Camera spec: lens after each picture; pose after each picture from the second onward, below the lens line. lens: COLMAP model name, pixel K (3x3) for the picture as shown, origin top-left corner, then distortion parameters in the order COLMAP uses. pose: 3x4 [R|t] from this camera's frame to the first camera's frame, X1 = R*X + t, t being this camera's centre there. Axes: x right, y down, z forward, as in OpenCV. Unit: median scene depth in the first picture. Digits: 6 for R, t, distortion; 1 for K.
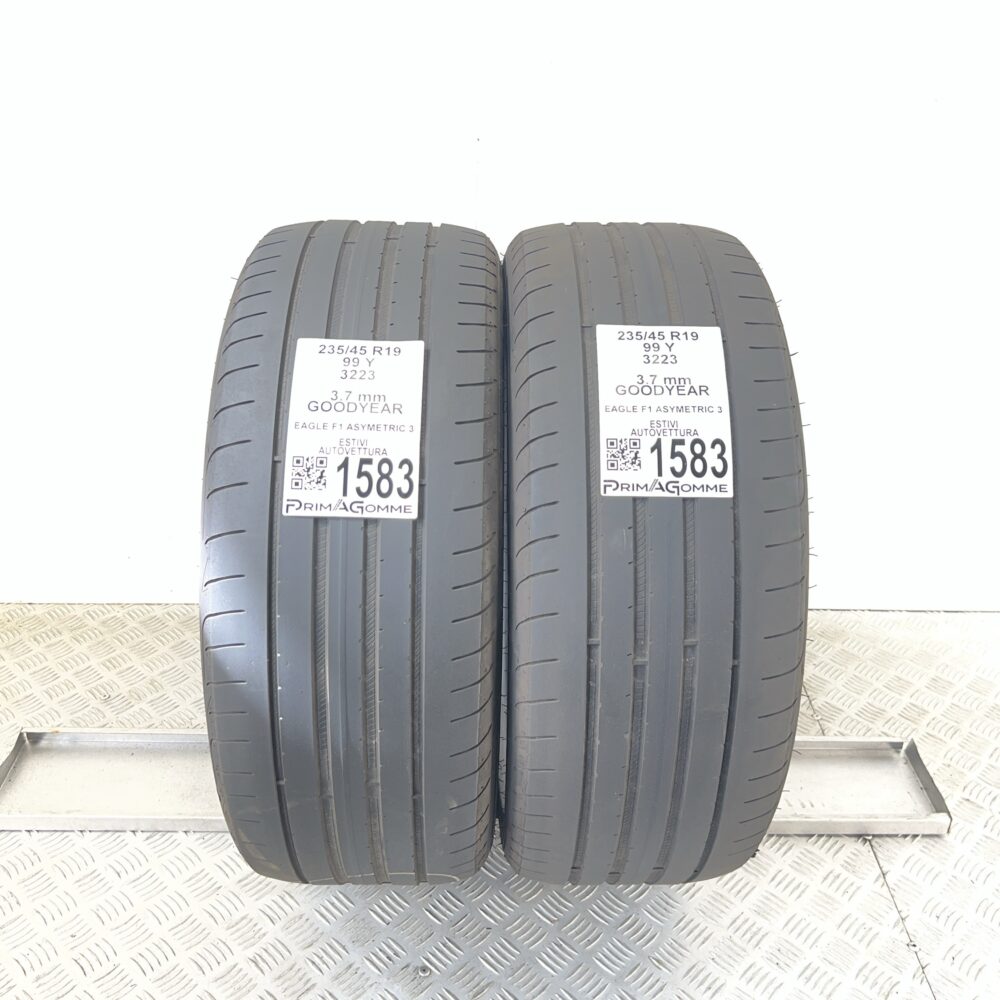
lens RADIAL K [[997.2, 0, 500.0], [0, 997.2, 500.0], [0, 0, 1]] dist [0.162432, -0.377653]
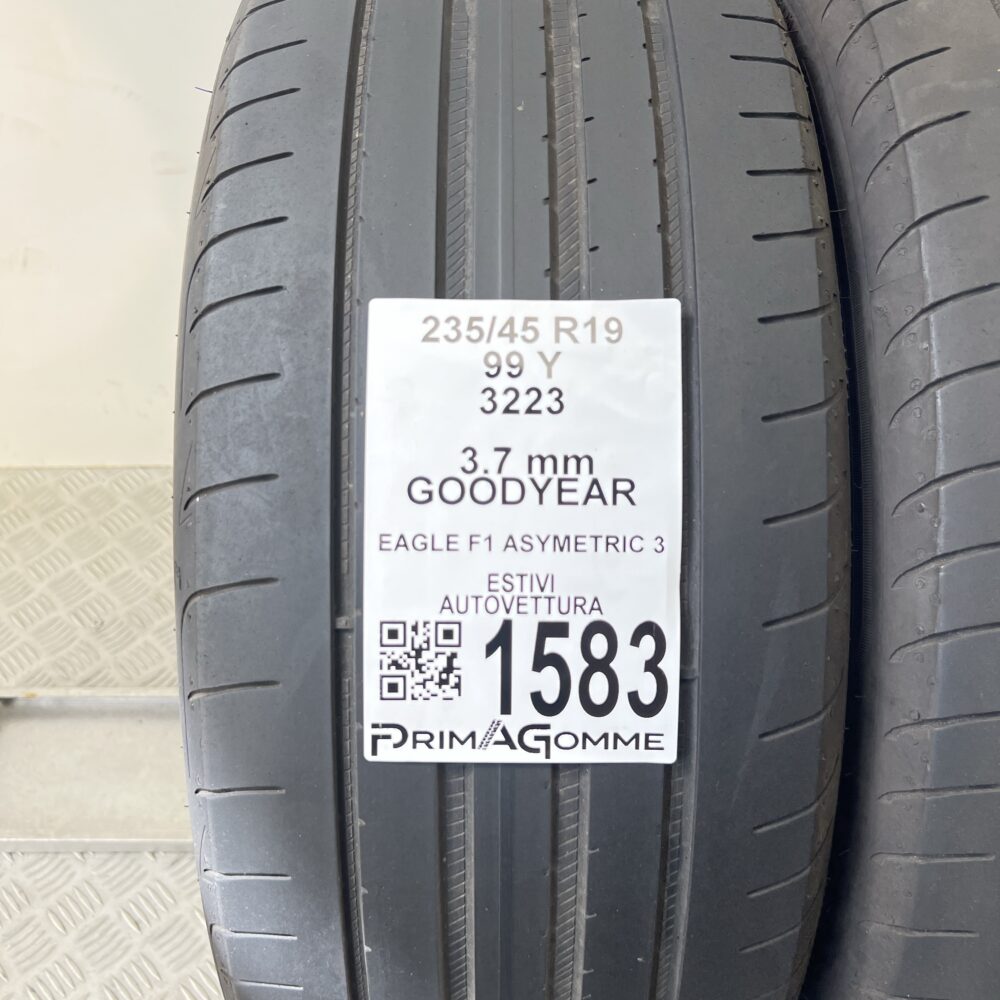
lens RADIAL K [[997.2, 0, 500.0], [0, 997.2, 500.0], [0, 0, 1]] dist [0.162432, -0.377653]
pose [[0.999732, -0.004851, -0.022634, -0.144103], [0.011875, 0.946803, 0.321593, -0.221078], [0.019870, -0.321776, 0.946607, 0.611808]]
